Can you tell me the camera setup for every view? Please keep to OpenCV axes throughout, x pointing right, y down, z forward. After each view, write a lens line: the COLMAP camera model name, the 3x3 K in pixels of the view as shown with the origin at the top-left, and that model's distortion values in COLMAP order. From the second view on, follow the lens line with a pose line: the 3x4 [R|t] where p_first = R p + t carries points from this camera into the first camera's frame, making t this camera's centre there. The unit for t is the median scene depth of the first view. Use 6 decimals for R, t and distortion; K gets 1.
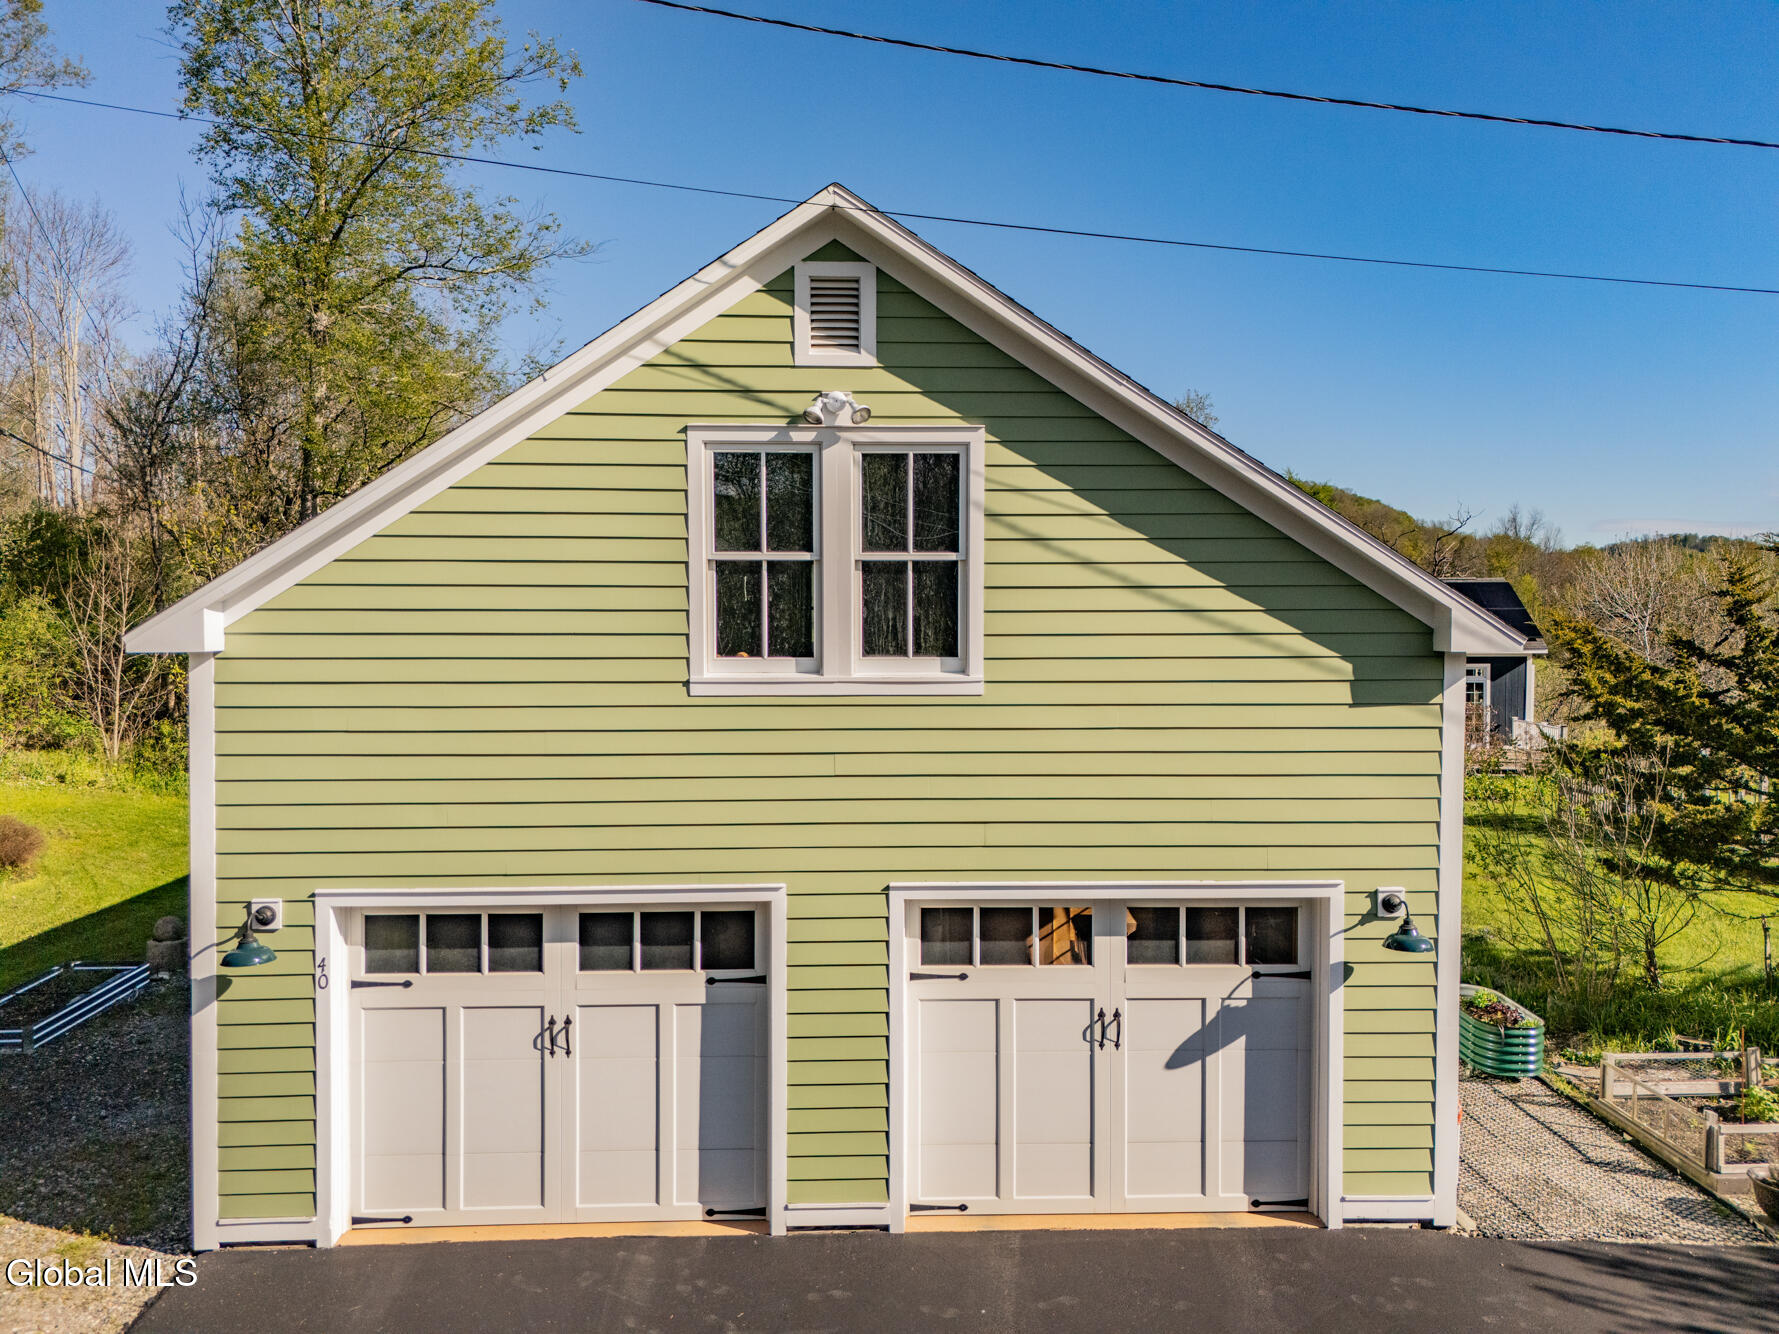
lens RADIAL K [[1316.2, 0, 897.6], [0, 1316.2, 665.0], [0, 0, 1]] dist [0.077092, -0.071834]
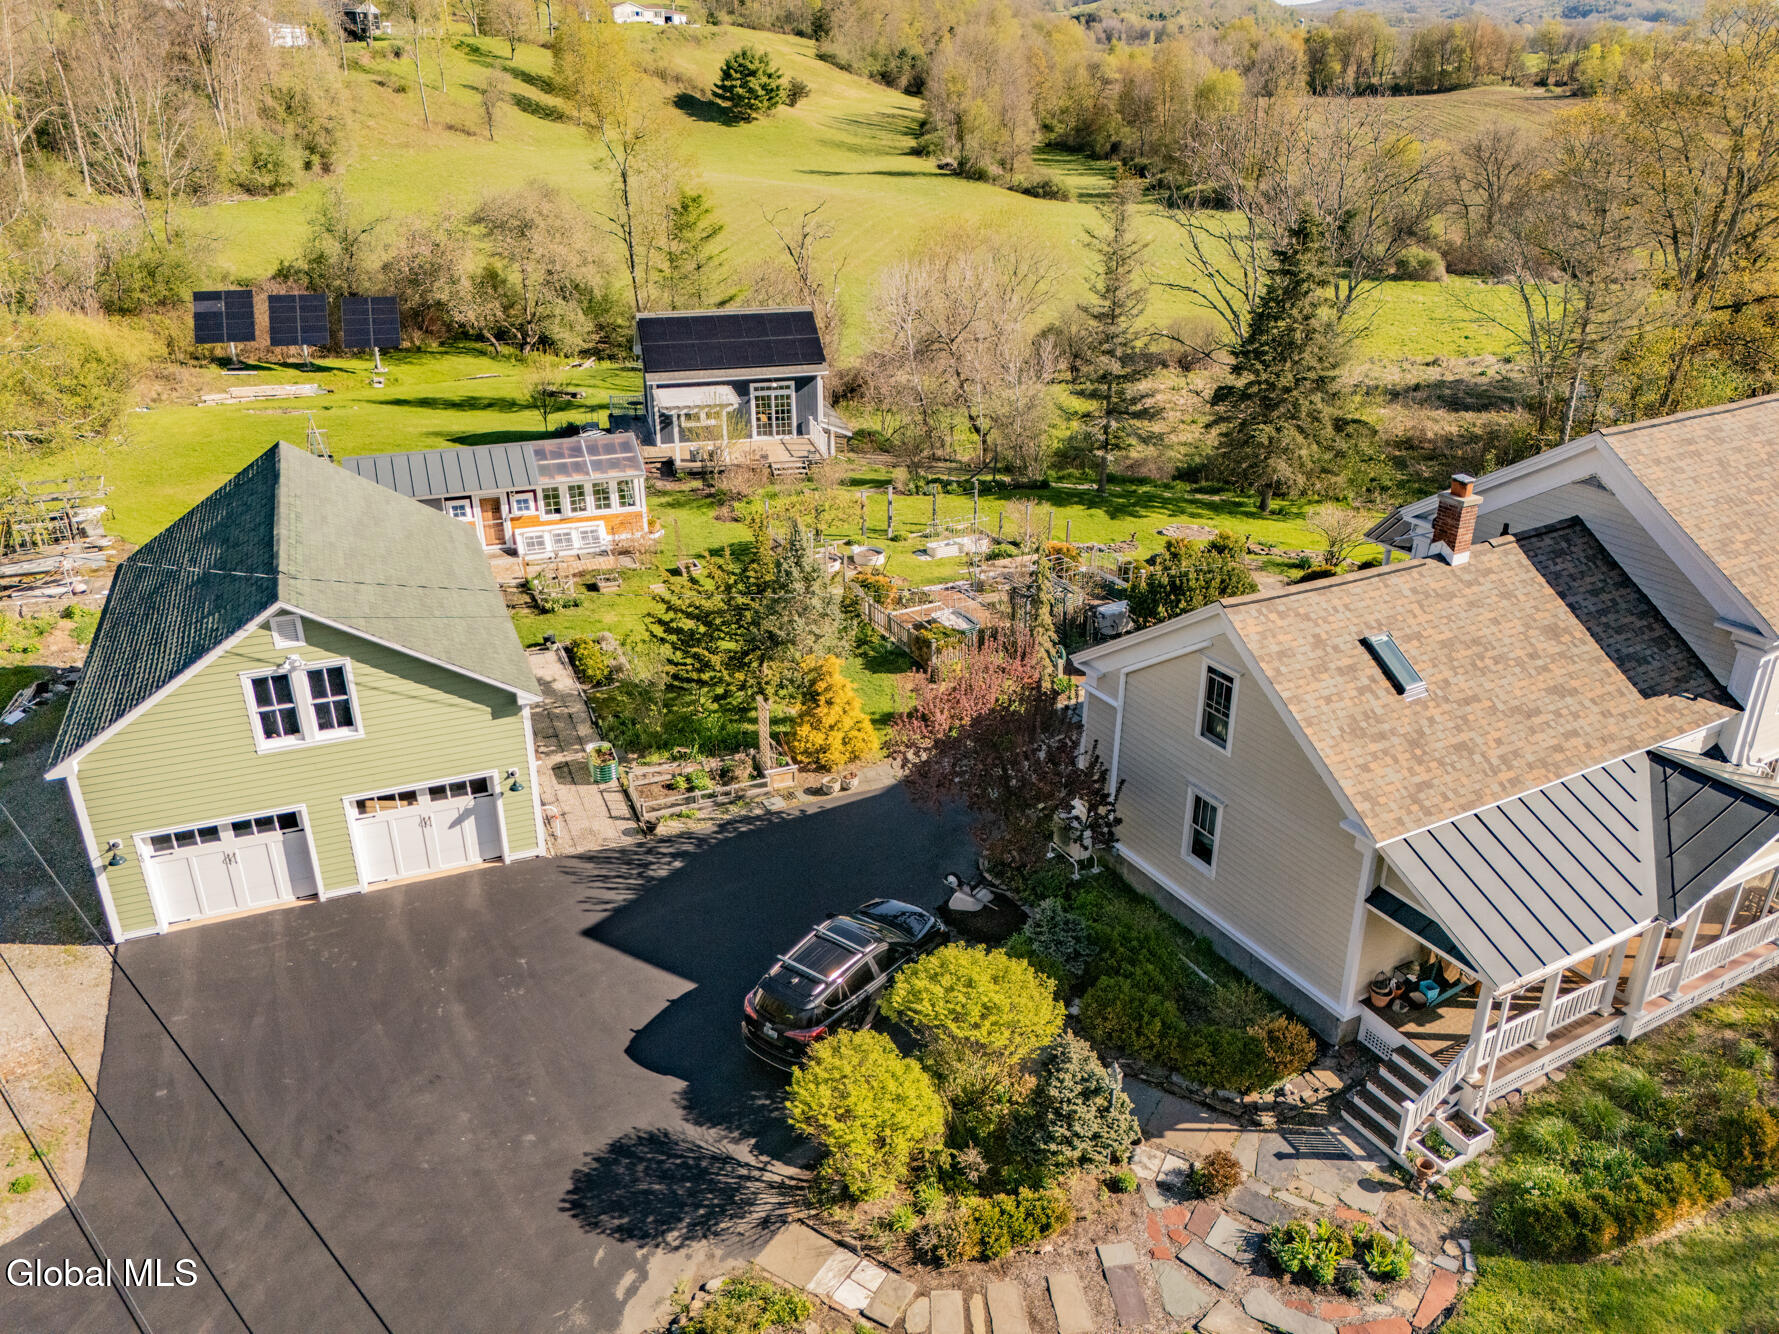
lens RADIAL K [[1316.2, 0, 897.6], [0, 1316.2, 665.0], [0, 0, 1]] dist [0.077092, -0.071834]
pose [[0.942206, -0.142858, 0.303050, 0.315476], [0.017004, 0.923760, 0.382594, -1.275648], [-0.334602, -0.355329, 0.872802, -2.015799]]
